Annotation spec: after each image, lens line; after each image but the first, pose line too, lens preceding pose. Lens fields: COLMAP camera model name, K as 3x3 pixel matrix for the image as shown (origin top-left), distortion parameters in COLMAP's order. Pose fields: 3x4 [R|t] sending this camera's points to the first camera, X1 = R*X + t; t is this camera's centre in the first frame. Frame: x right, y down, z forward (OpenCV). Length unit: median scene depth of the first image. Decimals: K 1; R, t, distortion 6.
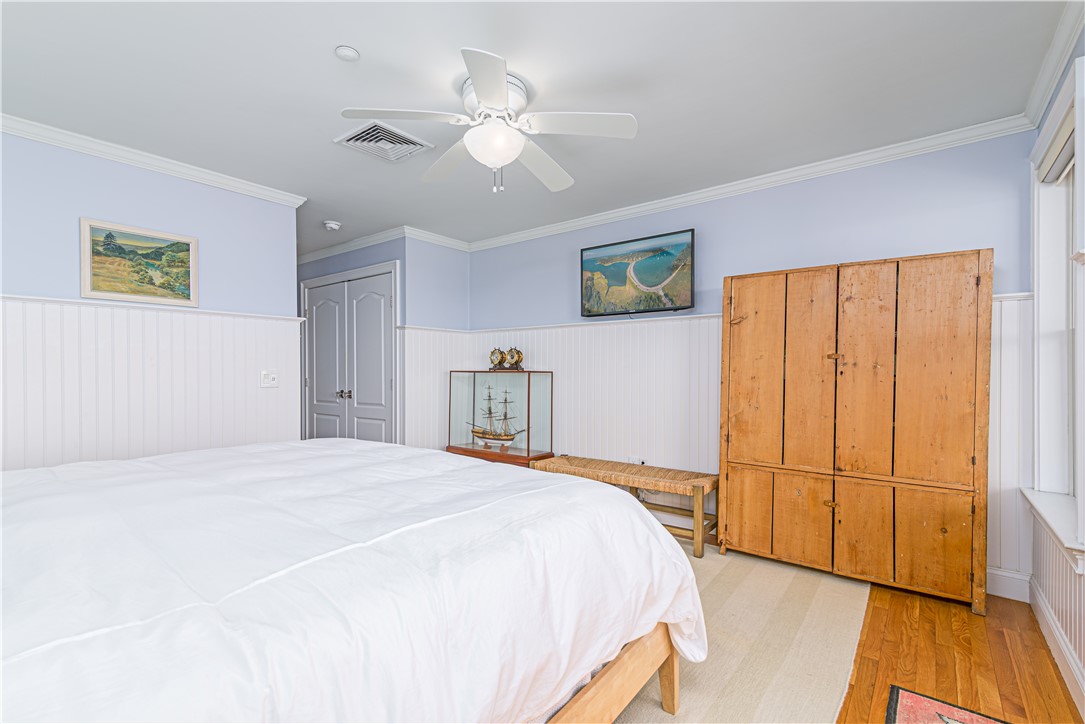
lens RADIAL K [[490.3, 0, 545.4], [0, 490.3, 377.0], [0, 0, 1]] dist [0.017851, -0.002581]
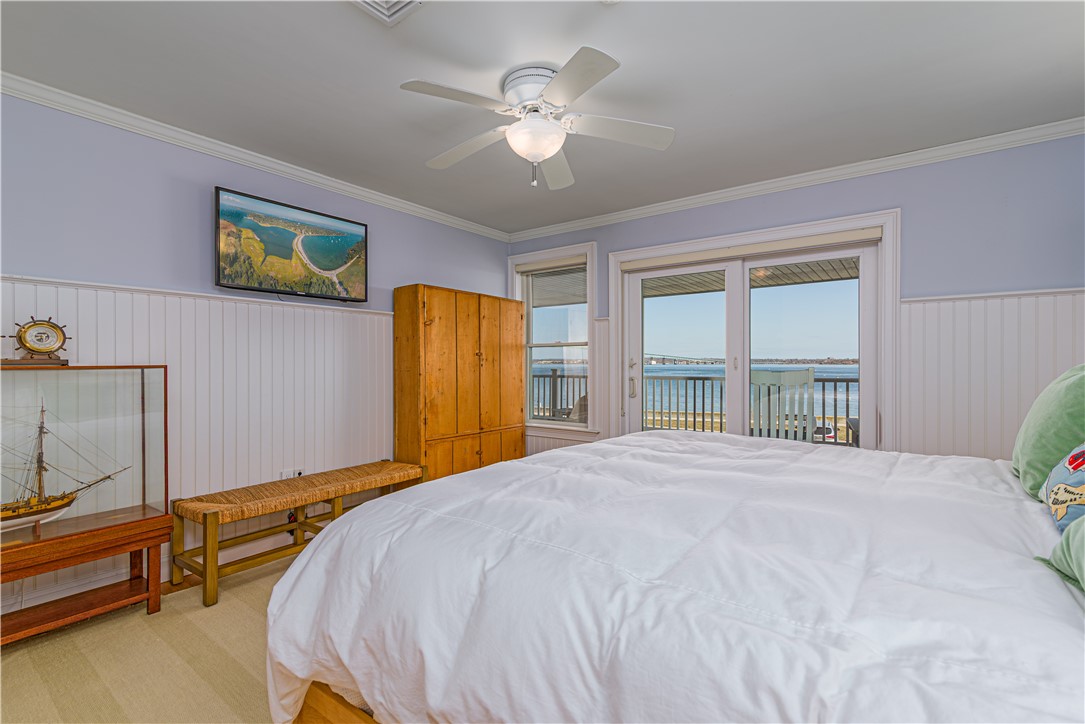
lens RADIAL K [[490.3, 0, 547.1], [0, 490.3, 359.9], [0, 0, 1]] dist [0.017851, -0.002581]
pose [[-0.026218, 0.005318, 0.999642, -0.679342], [0.014090, 0.999888, -0.004950, -0.010245], [-0.999557, 0.013955, -0.026290, 0.614177]]
